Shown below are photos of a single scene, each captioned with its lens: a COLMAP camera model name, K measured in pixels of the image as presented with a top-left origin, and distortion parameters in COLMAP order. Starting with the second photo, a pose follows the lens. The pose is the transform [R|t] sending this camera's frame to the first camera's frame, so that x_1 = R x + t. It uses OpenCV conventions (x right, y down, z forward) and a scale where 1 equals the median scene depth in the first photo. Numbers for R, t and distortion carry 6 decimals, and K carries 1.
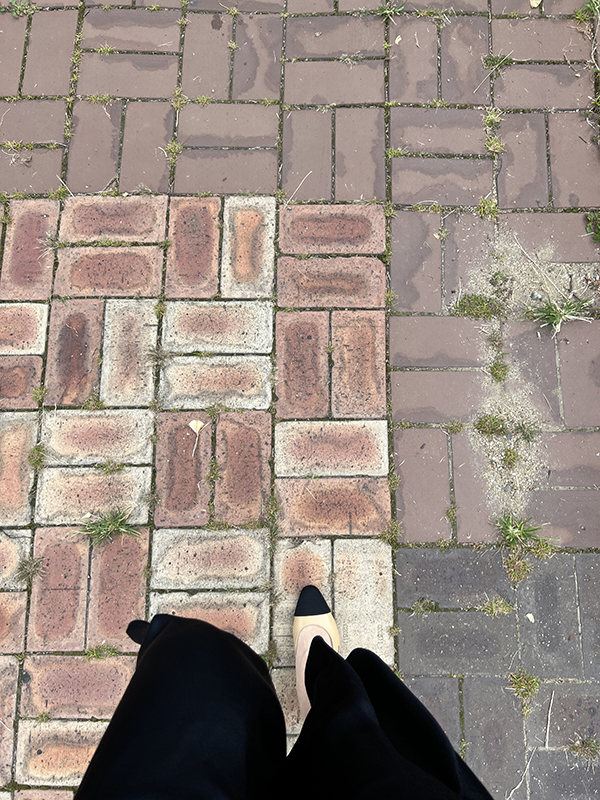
lens RADIAL K [[600.9, 0, 300.0], [0, 600.9, 400.0], [0, 0, 1]] dist [0.004725, -0.050213]
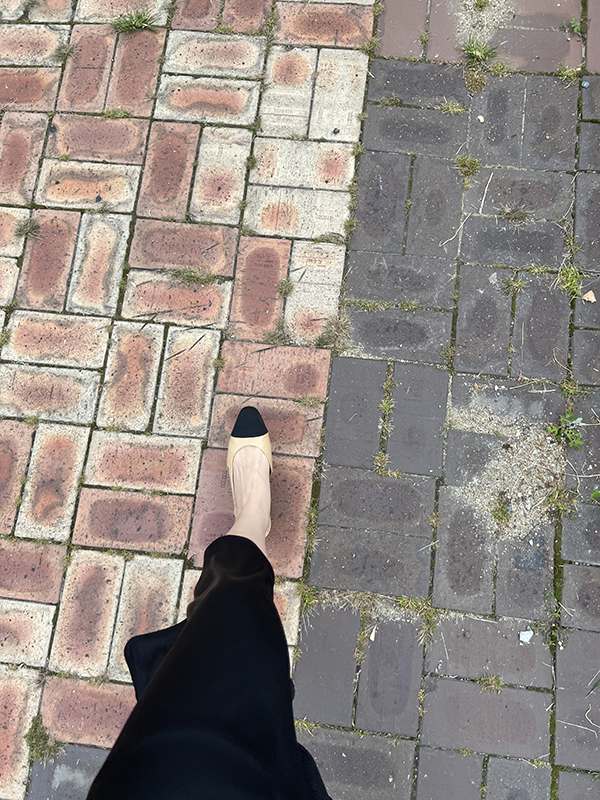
lens RADIAL K [[600.9, 0, 300.0], [0, 600.9, 400.0], [0, 0, 1]] dist [0.004725, -0.050213]
pose [[0.992437, 0.110915, -0.052590, 0.156856], [-0.107669, 0.992315, 0.060985, 0.859193], [0.058950, -0.054861, 0.996752, -0.201458]]
